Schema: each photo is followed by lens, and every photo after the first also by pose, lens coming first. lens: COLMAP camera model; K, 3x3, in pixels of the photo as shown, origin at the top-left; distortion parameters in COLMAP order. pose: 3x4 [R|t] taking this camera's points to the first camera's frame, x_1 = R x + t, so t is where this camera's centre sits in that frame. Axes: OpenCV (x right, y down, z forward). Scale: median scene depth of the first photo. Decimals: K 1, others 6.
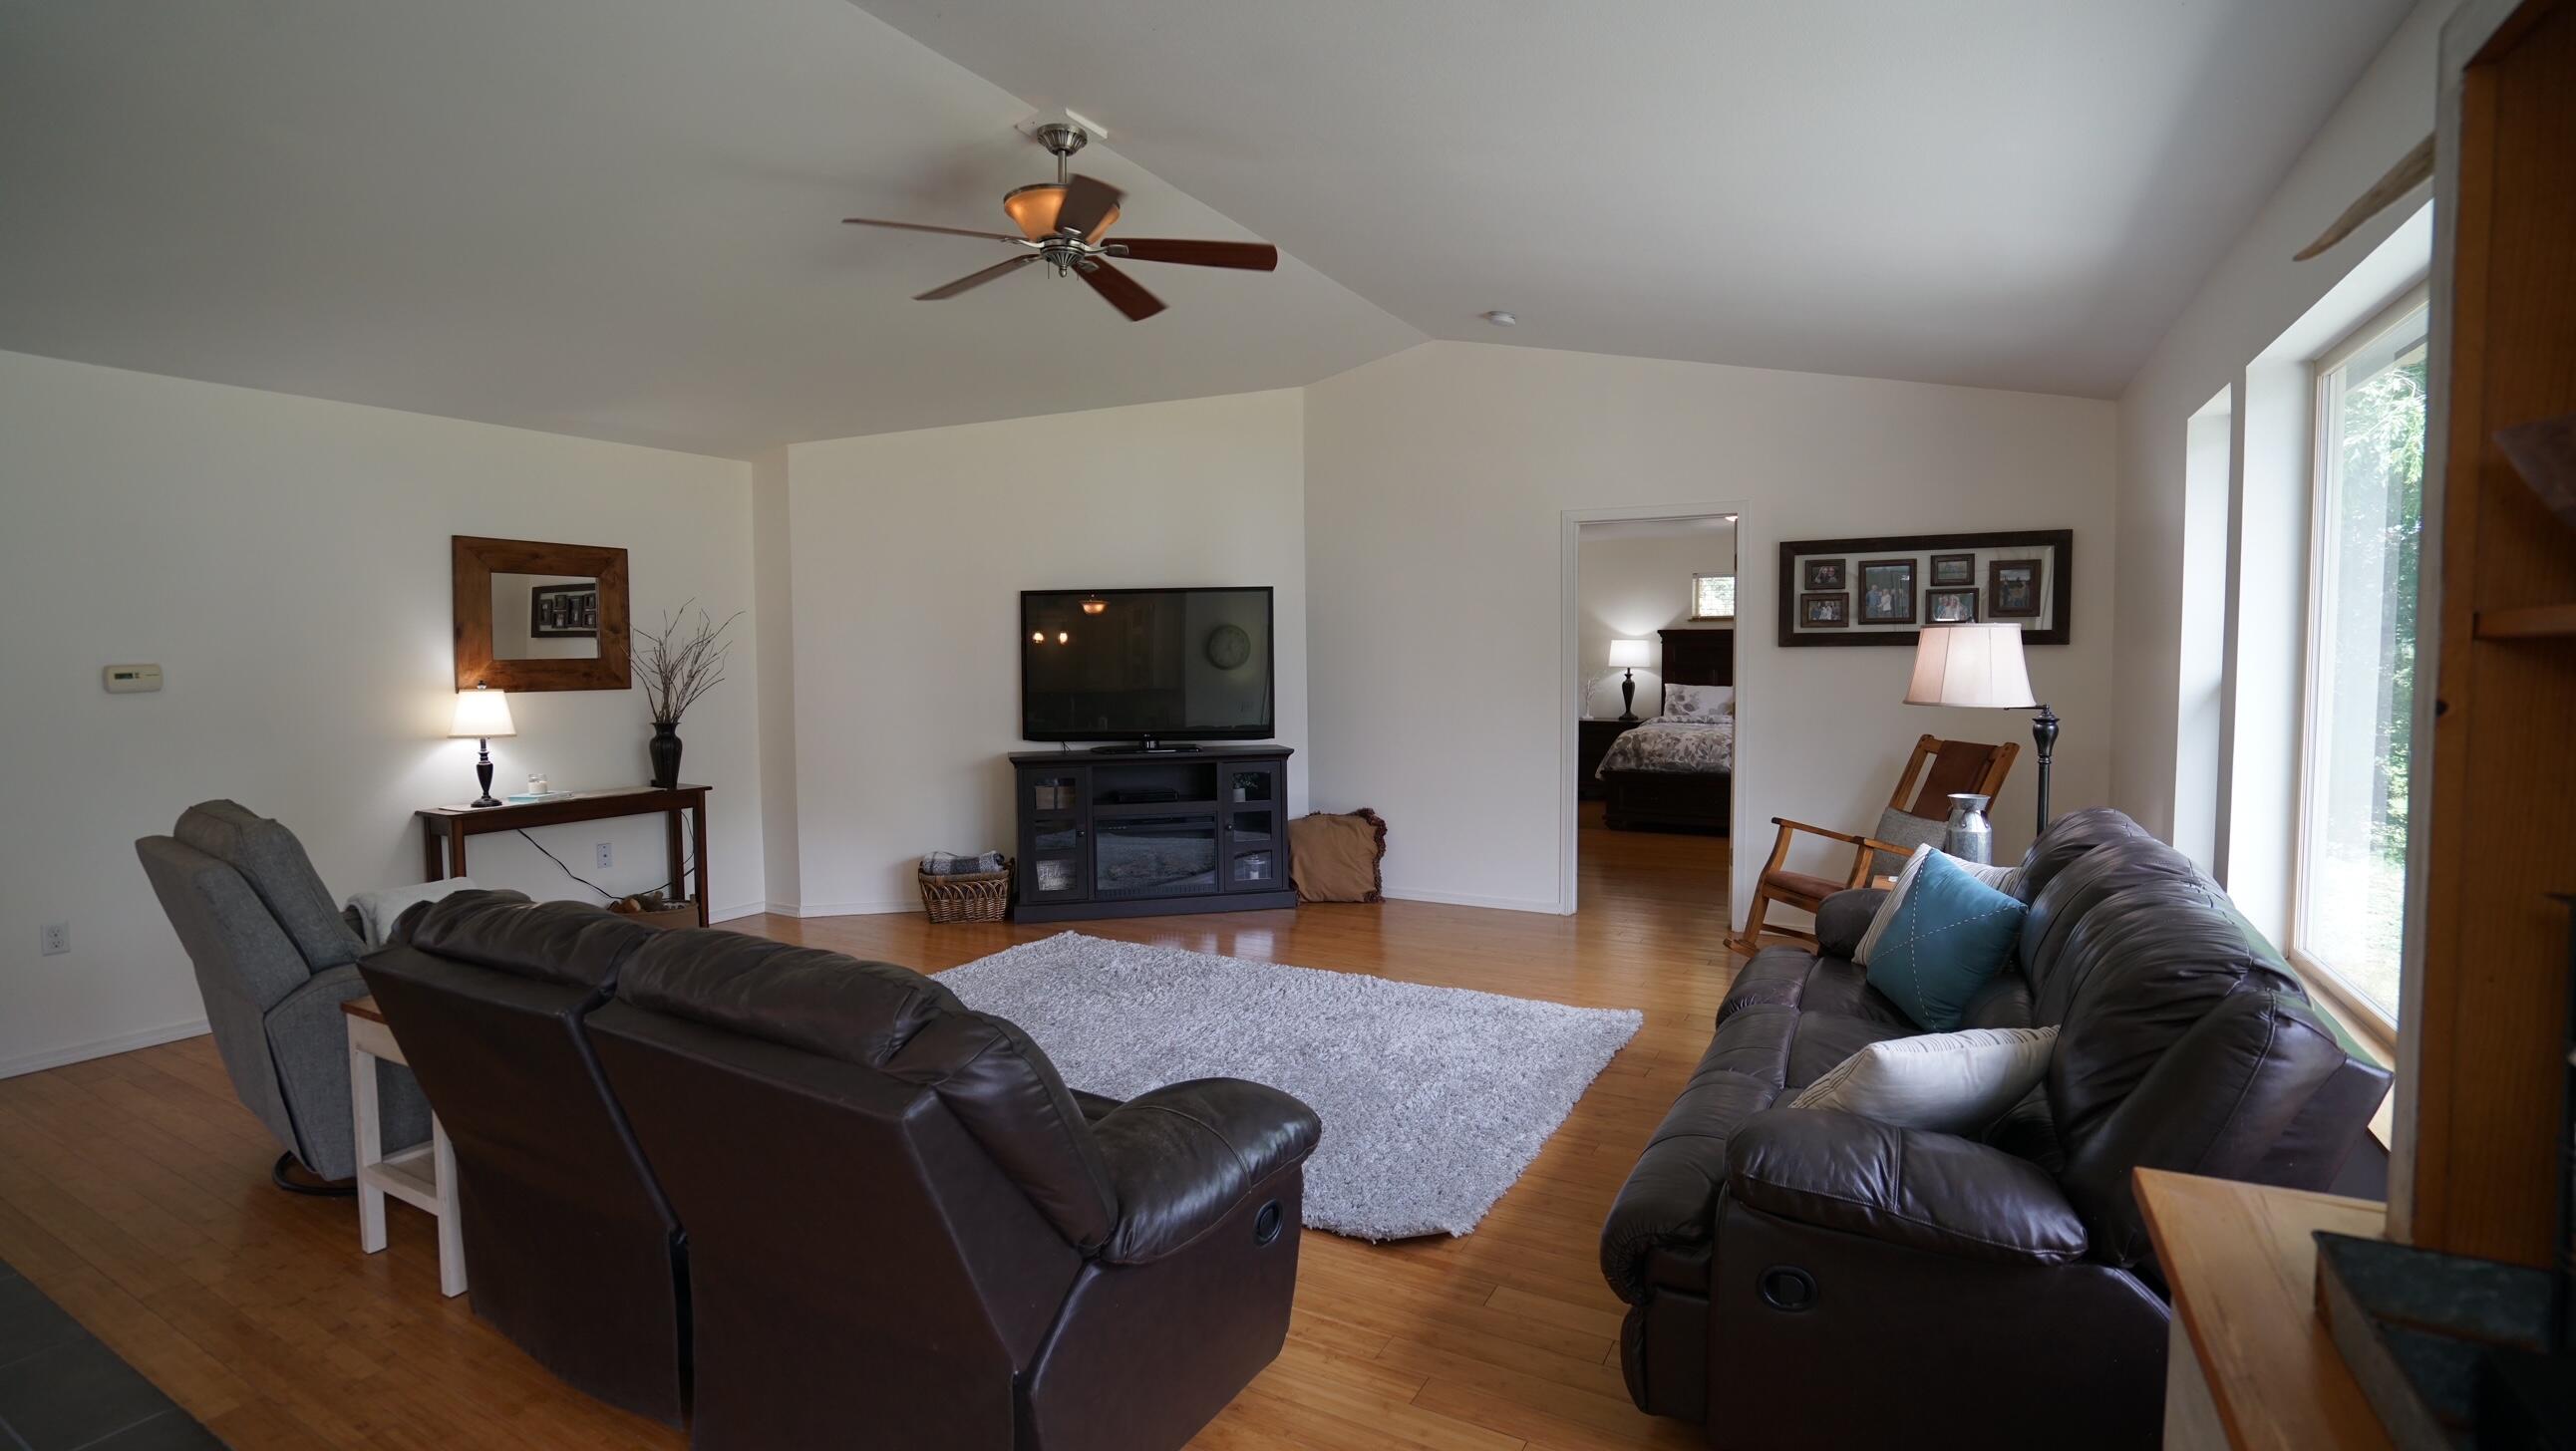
lens RADIAL K [[1186.4, 0, 1288.0], [0, 1186.4, 725.5], [0, 0, 1]] dist [-0.060024, 0.026685]
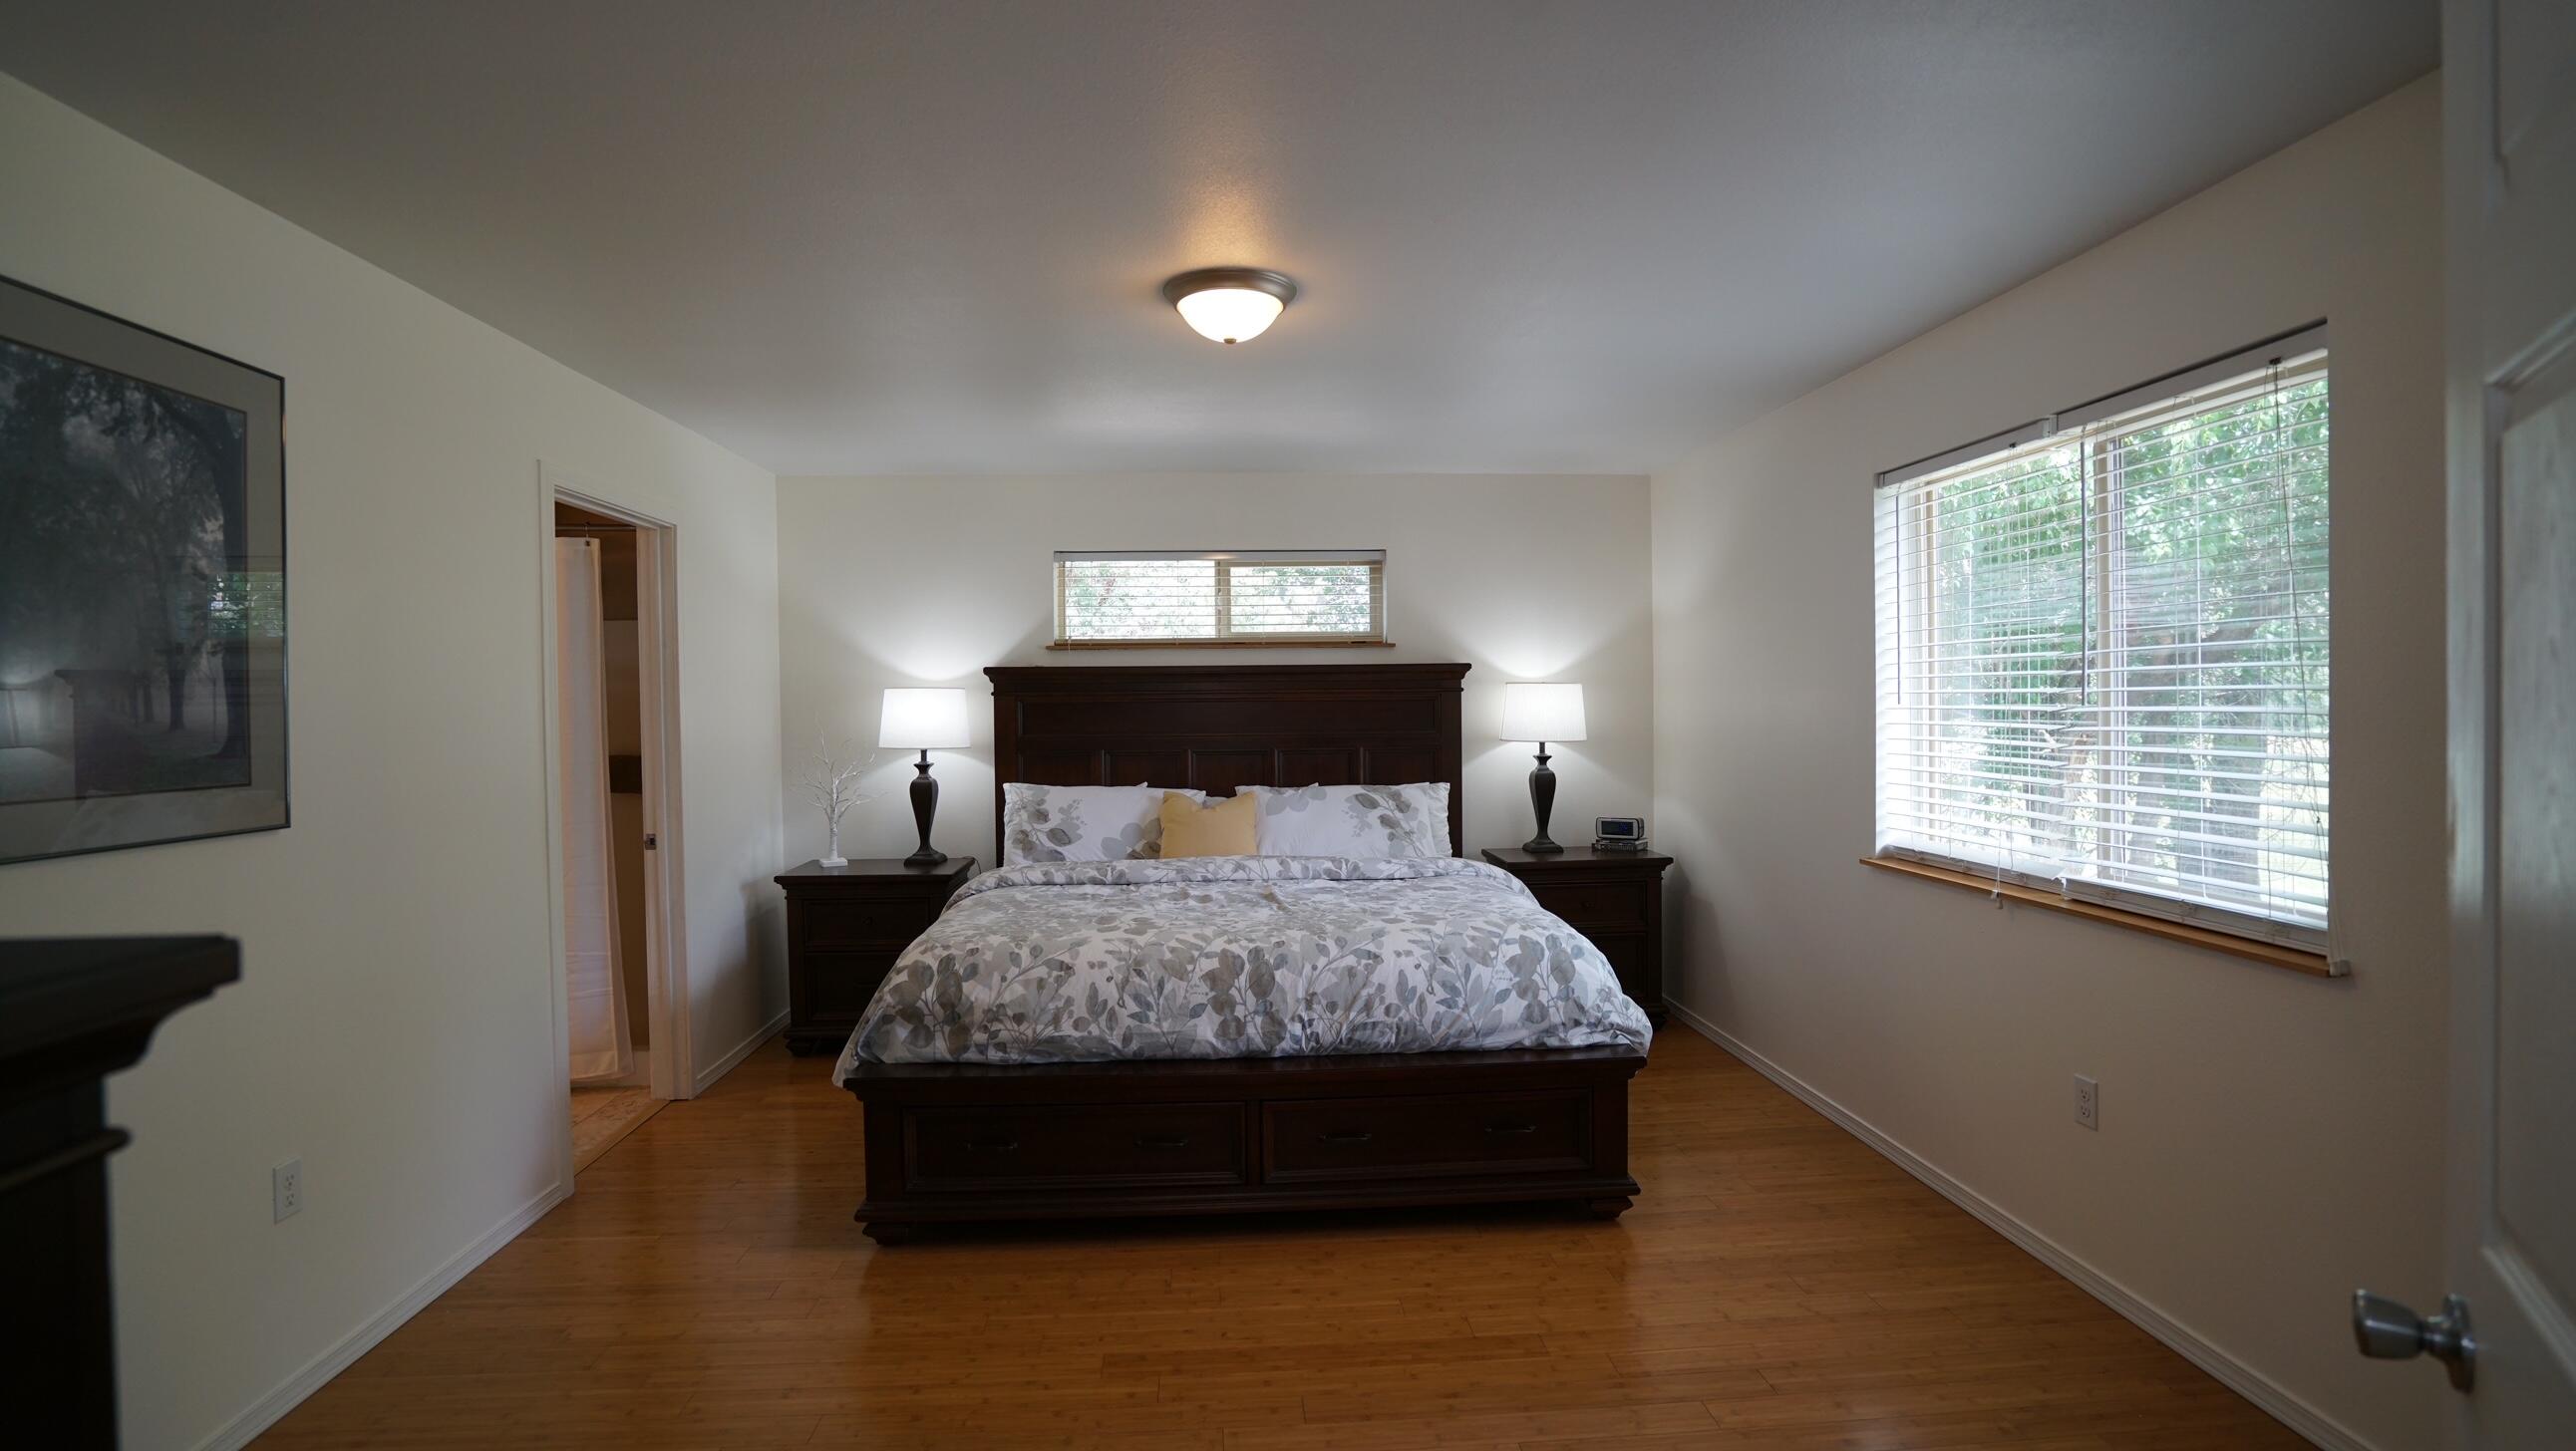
lens RADIAL K [[1186.4, 0, 1288.0], [0, 1186.4, 725.5], [0, 0, 1]] dist [-0.060024, 0.026685]
pose [[0.839194, -0.015242, 0.543618, 0.268309], [0.041396, 0.998497, -0.035909, -0.061061], [-0.542254, 0.052638, 0.838564, 0.911917]]
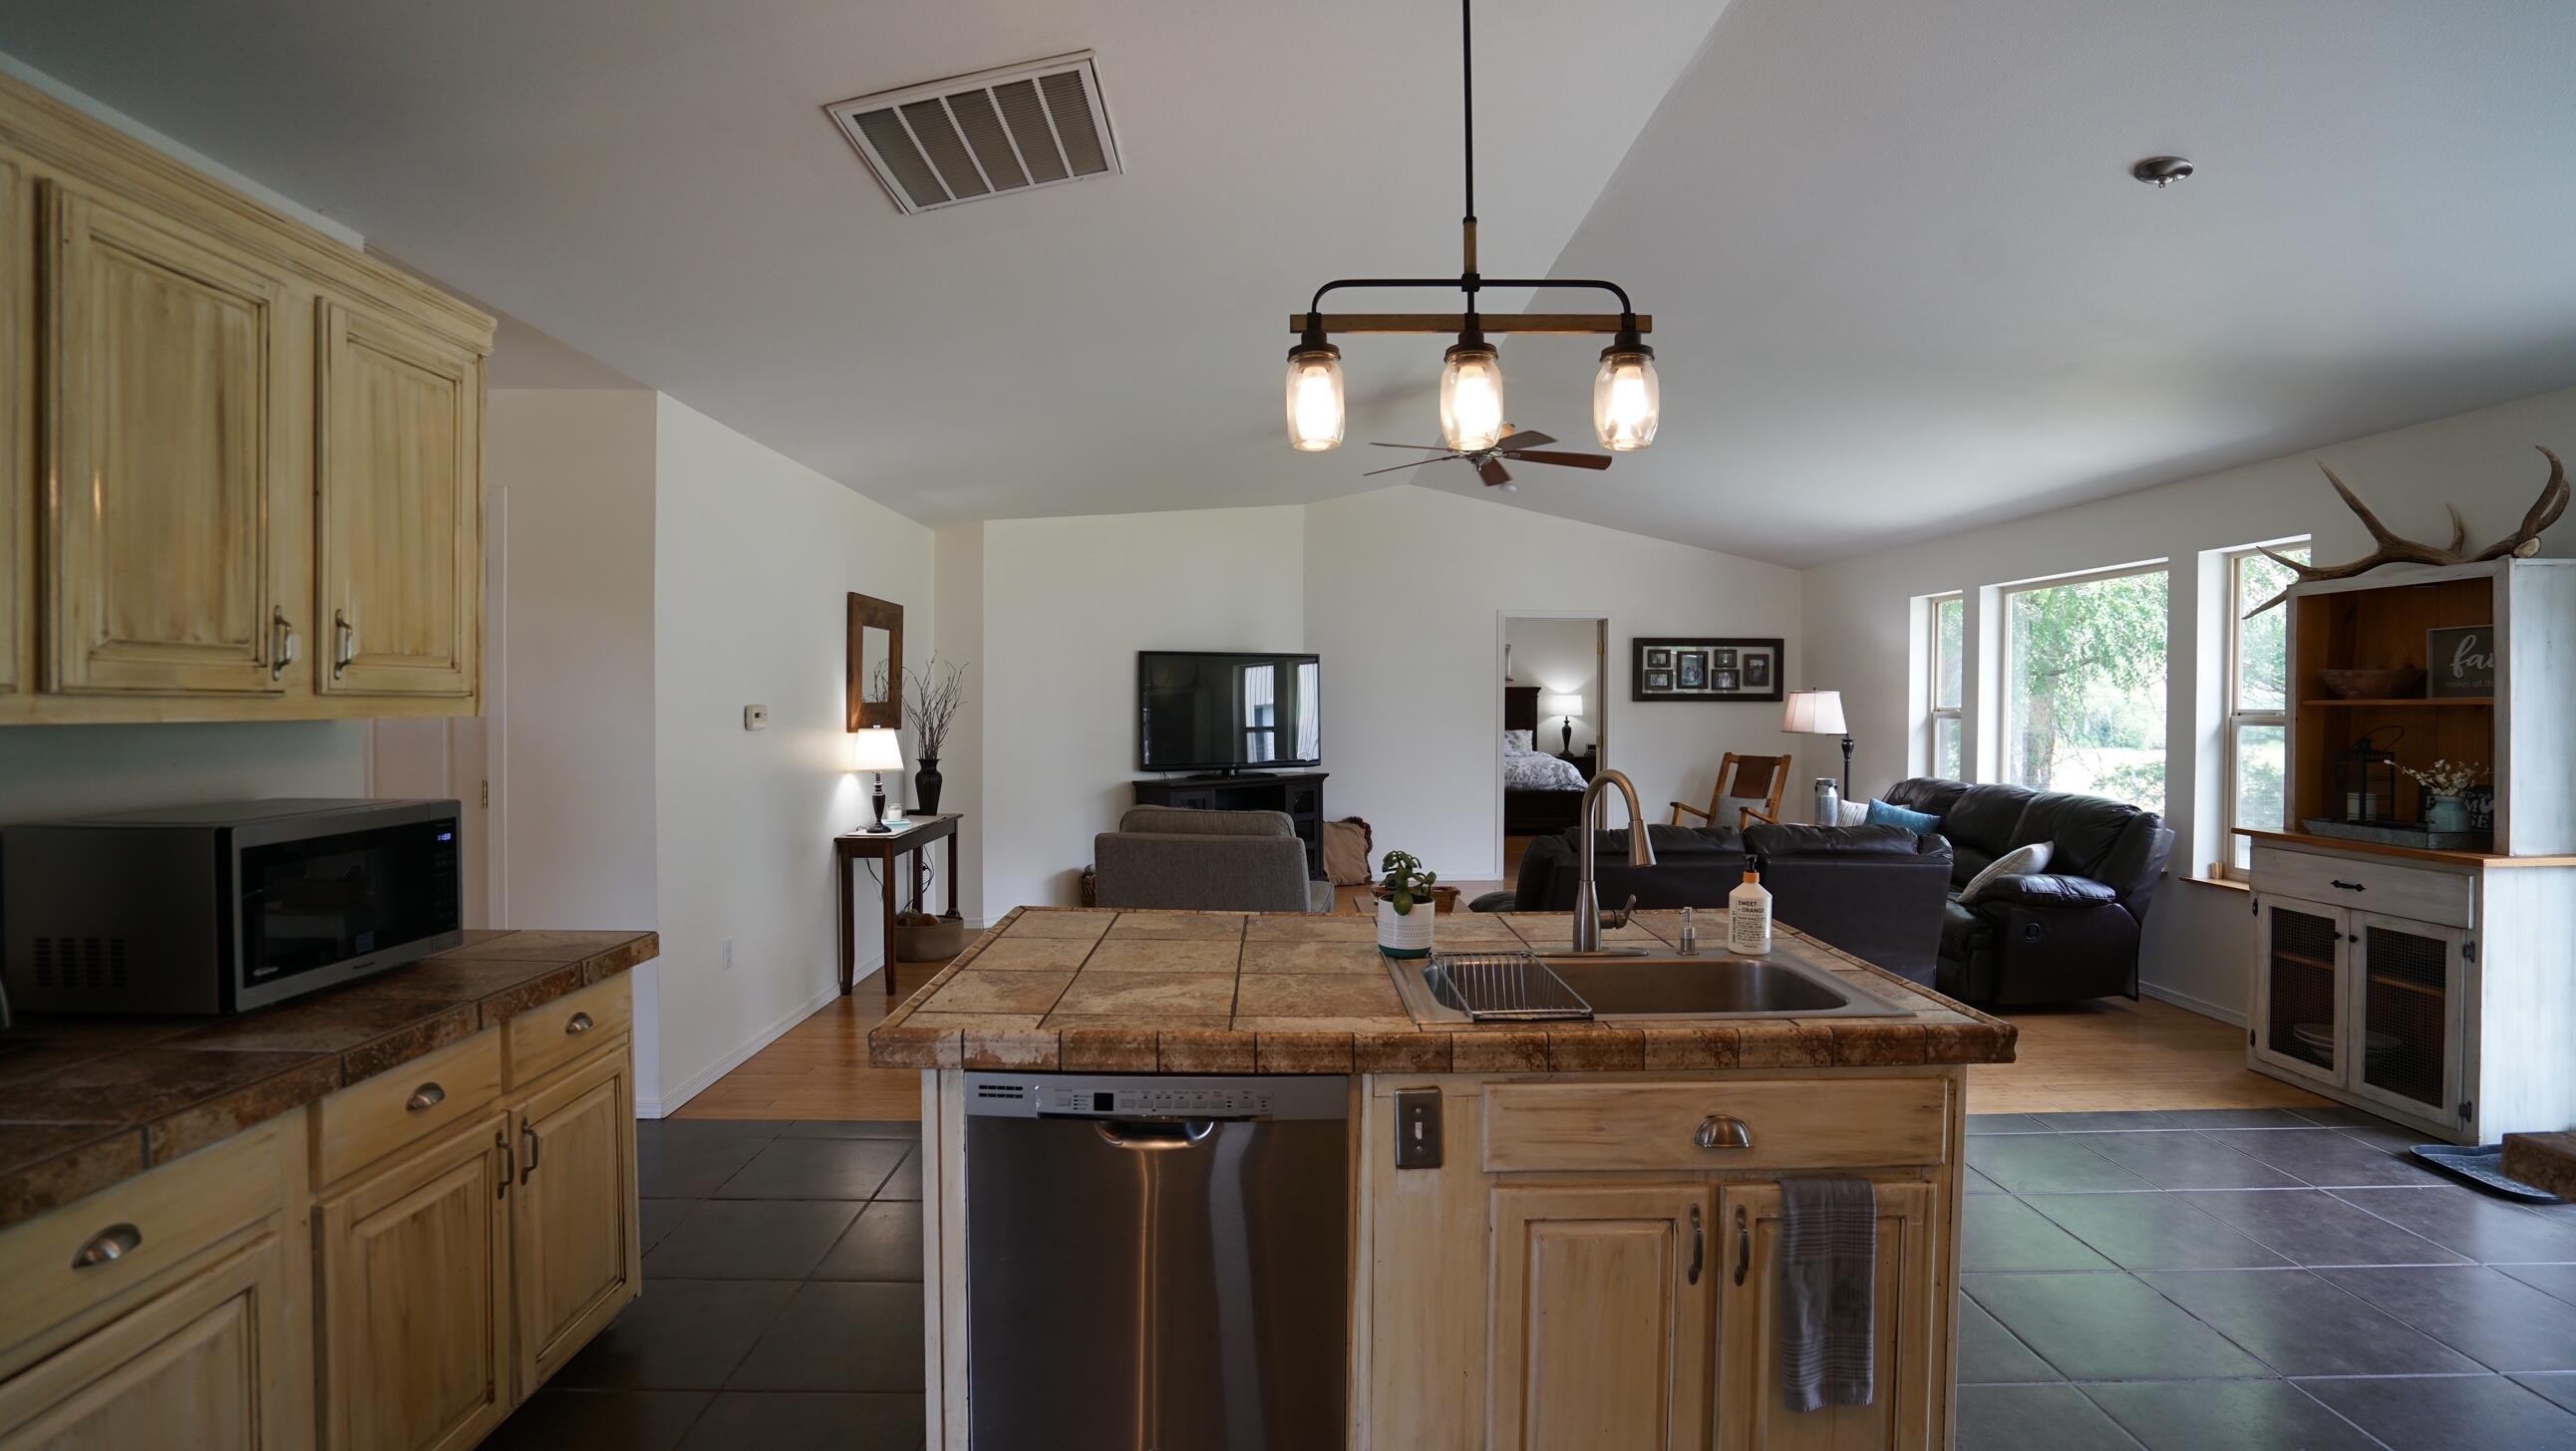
lens RADIAL K [[1186.4, 0, 1288.0], [0, 1186.4, 725.5], [0, 0, 1]] dist [-0.060024, 0.026685]
pose [[0.863953, -0.001228, 0.503571, -0.712492], [0.021934, 0.999140, -0.035194, 0.011938], [-0.503095, 0.041452, 0.863237, -0.151237]]
